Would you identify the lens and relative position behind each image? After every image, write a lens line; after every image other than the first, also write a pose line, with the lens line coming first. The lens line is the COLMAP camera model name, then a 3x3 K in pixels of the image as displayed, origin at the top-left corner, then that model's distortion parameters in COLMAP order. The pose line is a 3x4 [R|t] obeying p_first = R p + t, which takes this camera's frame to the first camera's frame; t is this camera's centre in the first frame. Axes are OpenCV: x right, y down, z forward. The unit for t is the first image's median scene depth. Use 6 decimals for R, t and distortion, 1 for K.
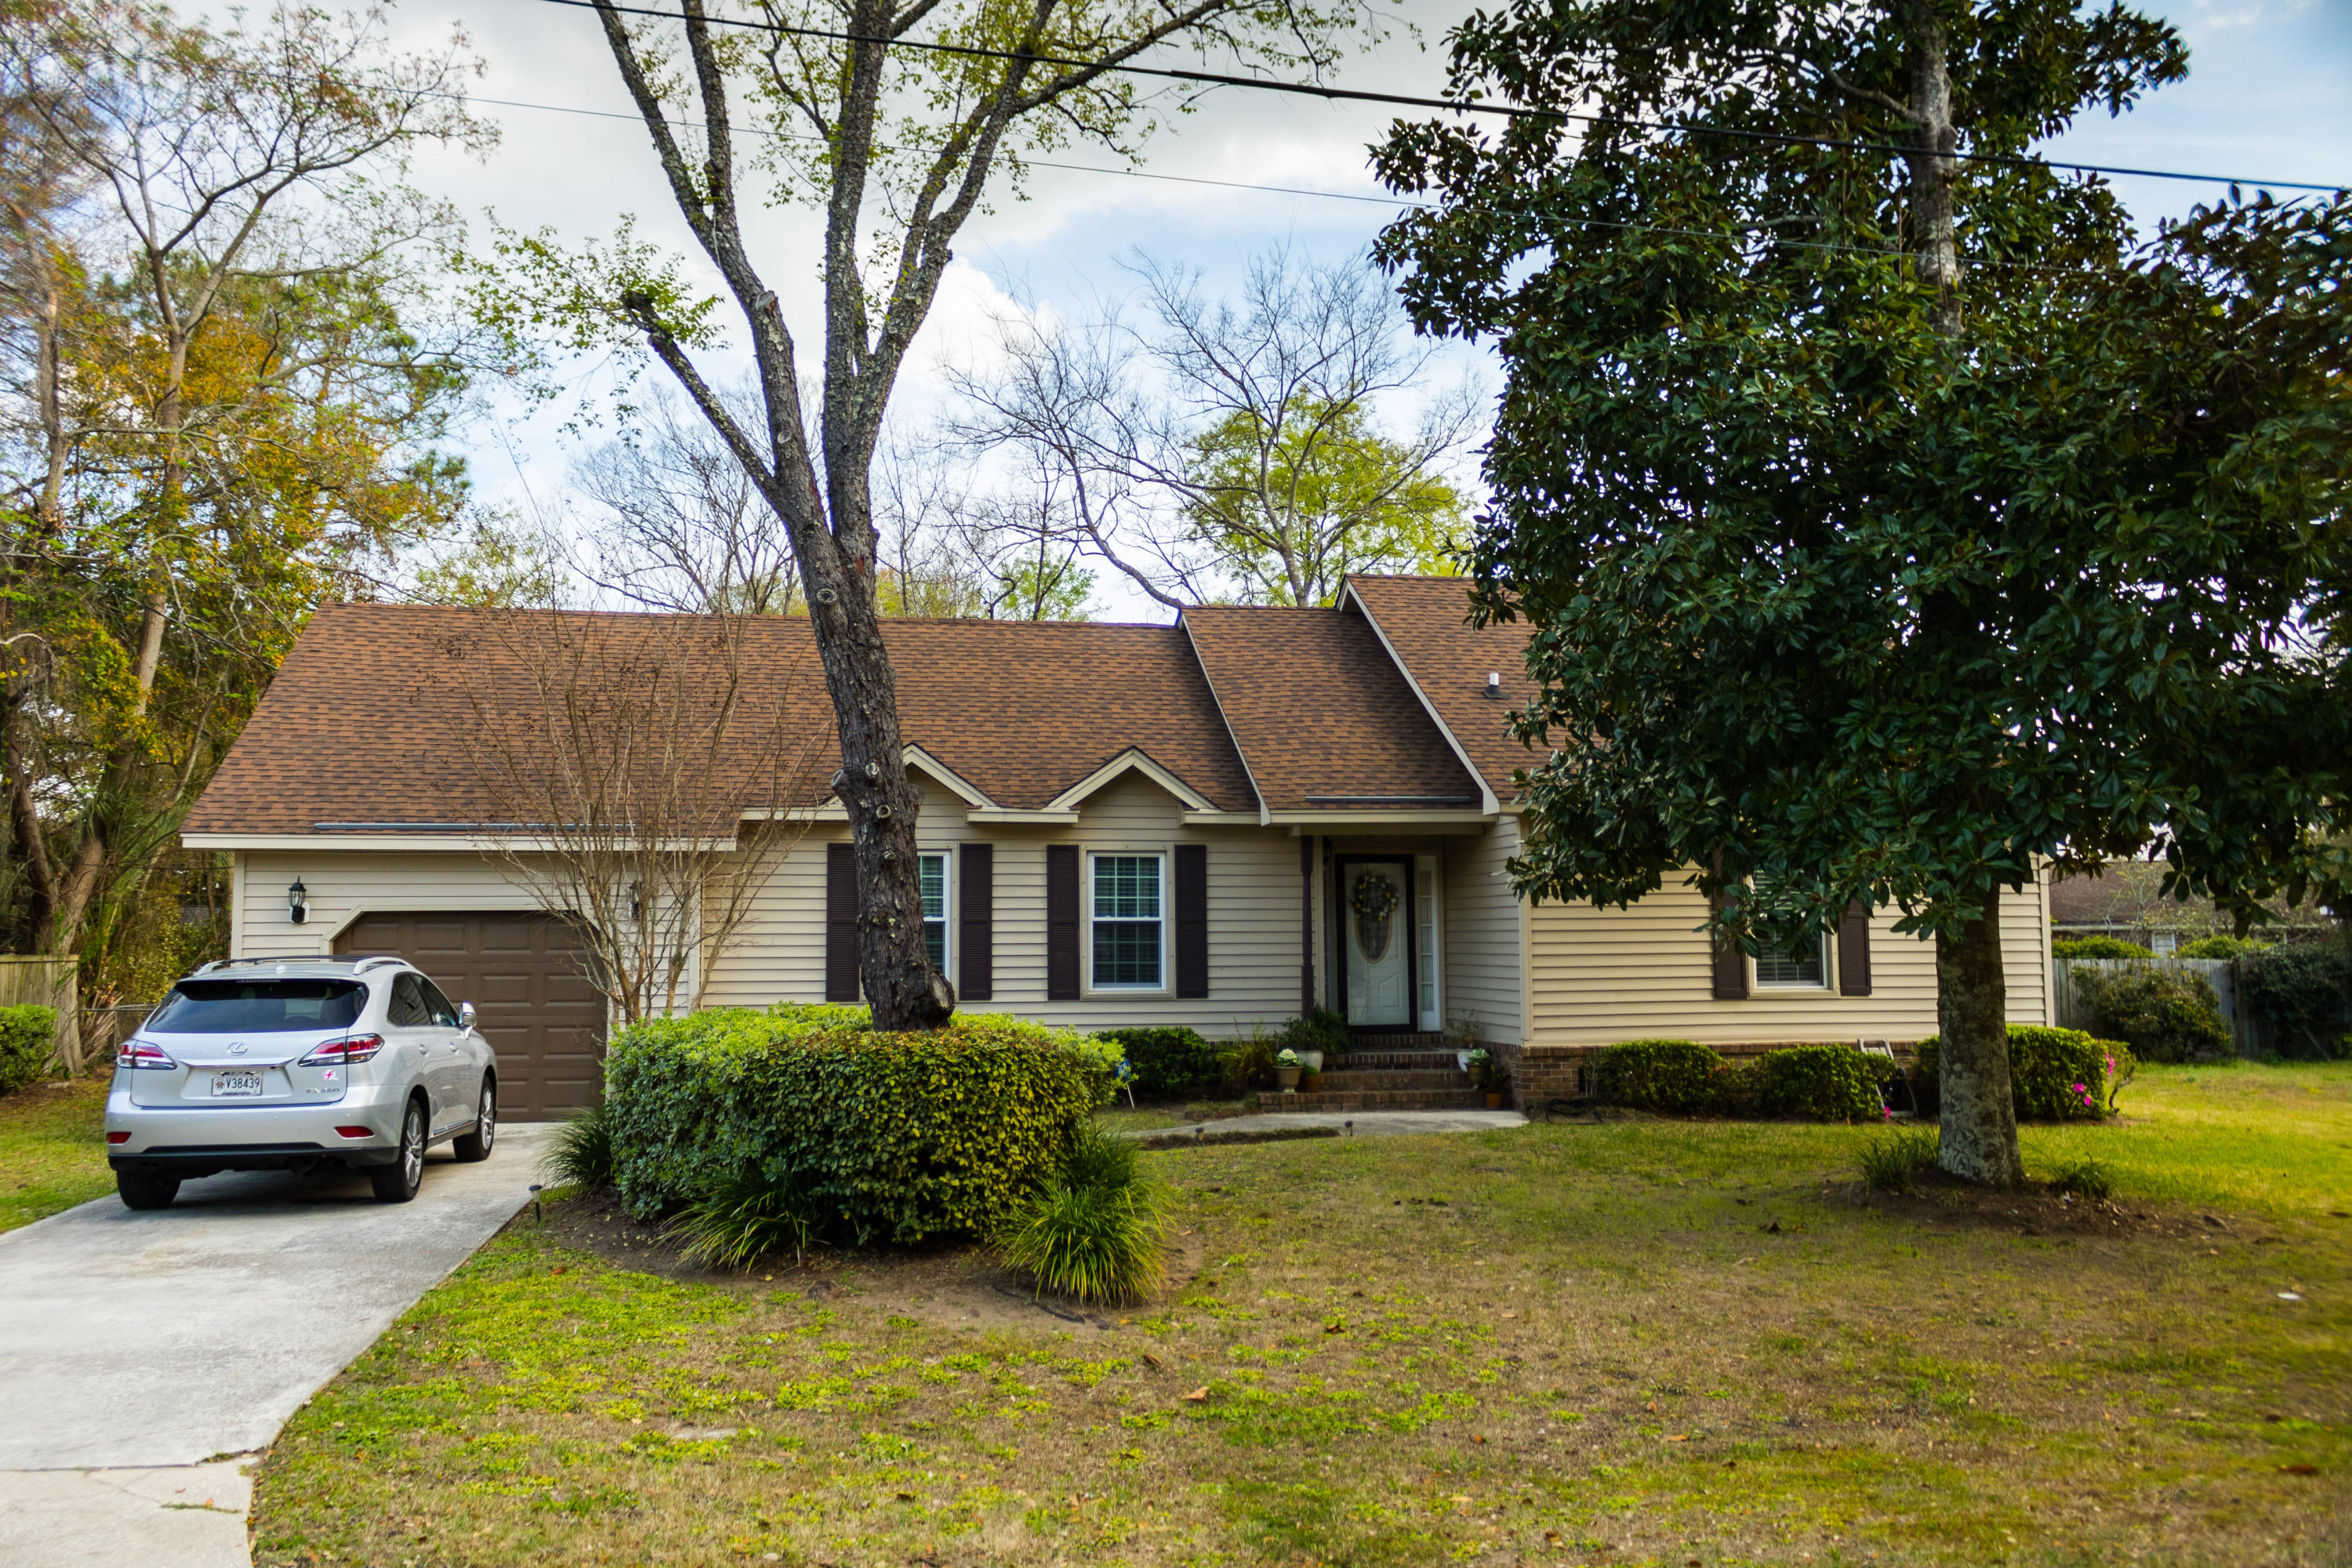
lens RADIAL K [[1841.6, 0, 1189.0], [0, 1841.6, 788.1], [0, 0, 1]] dist [0.017695, -0.011071]
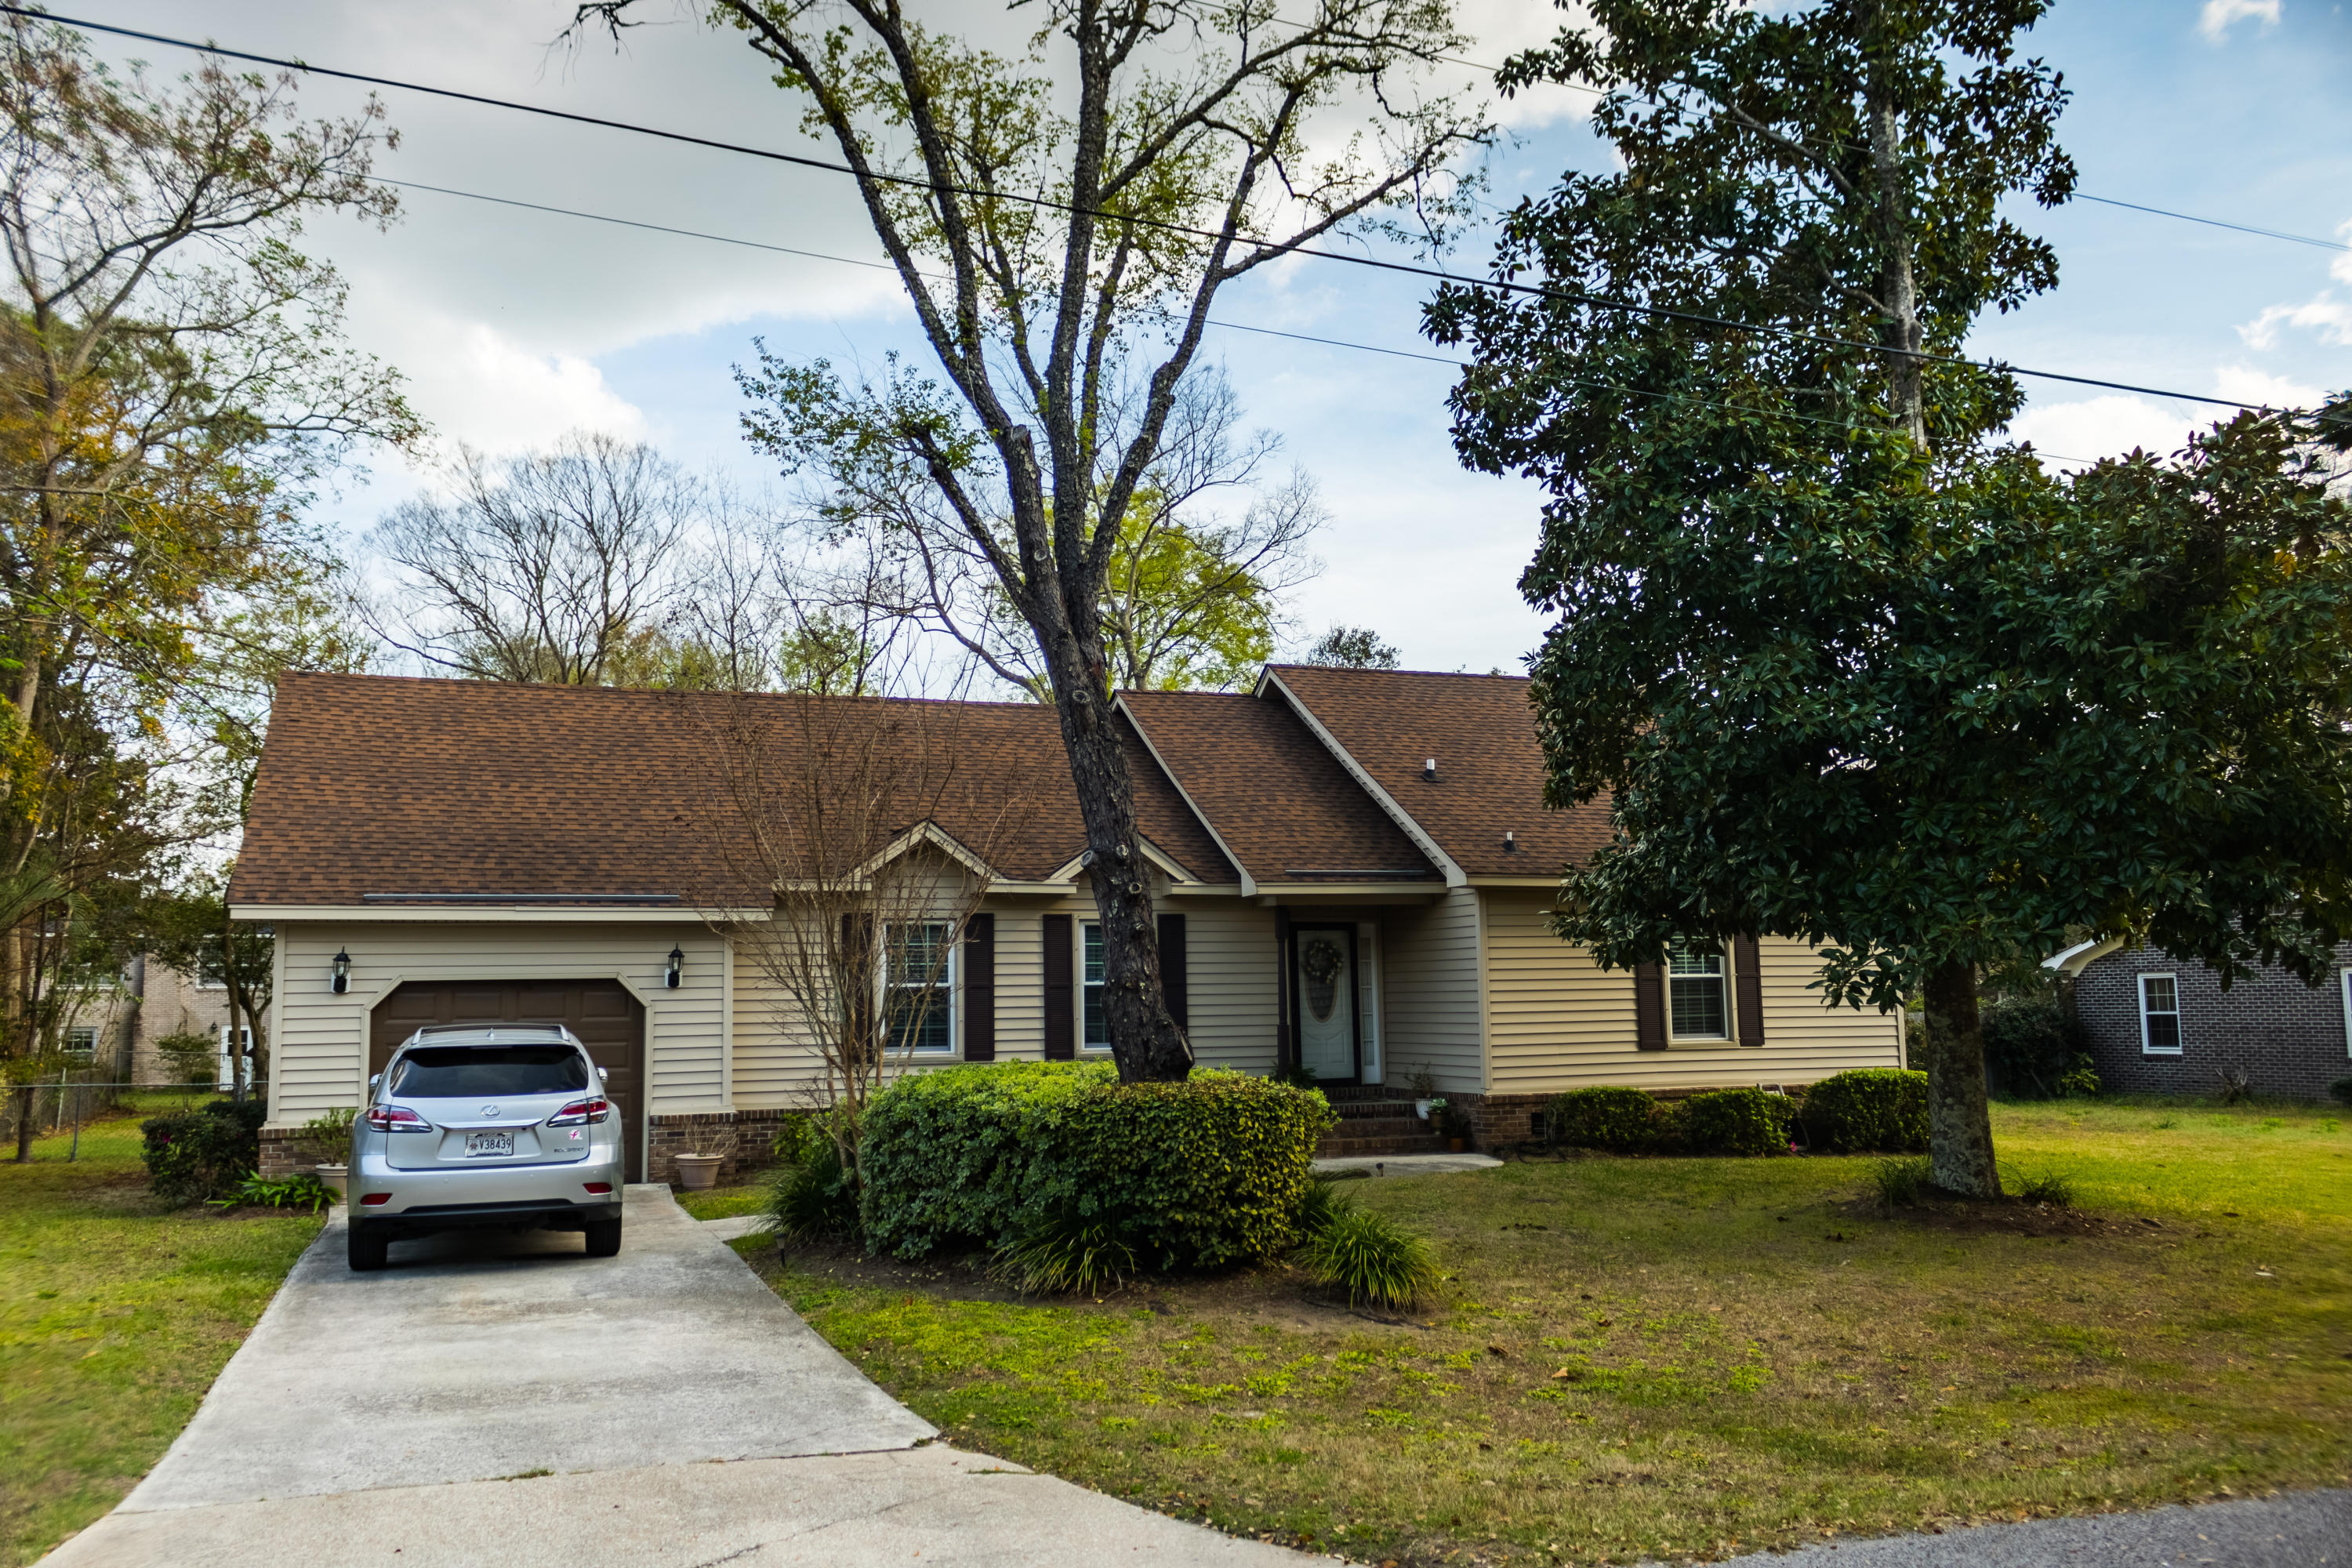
lens RADIAL K [[1841.6, 0, 1159.2], [0, 1841.6, 787.7], [0, 0, 1]] dist [0.017695, -0.011071]
pose [[0.985028, 0.010912, 0.172047, -0.255491], [-0.004853, 0.999354, -0.035599, -0.006465], [-0.172324, 0.034231, 0.984445, -0.088150]]
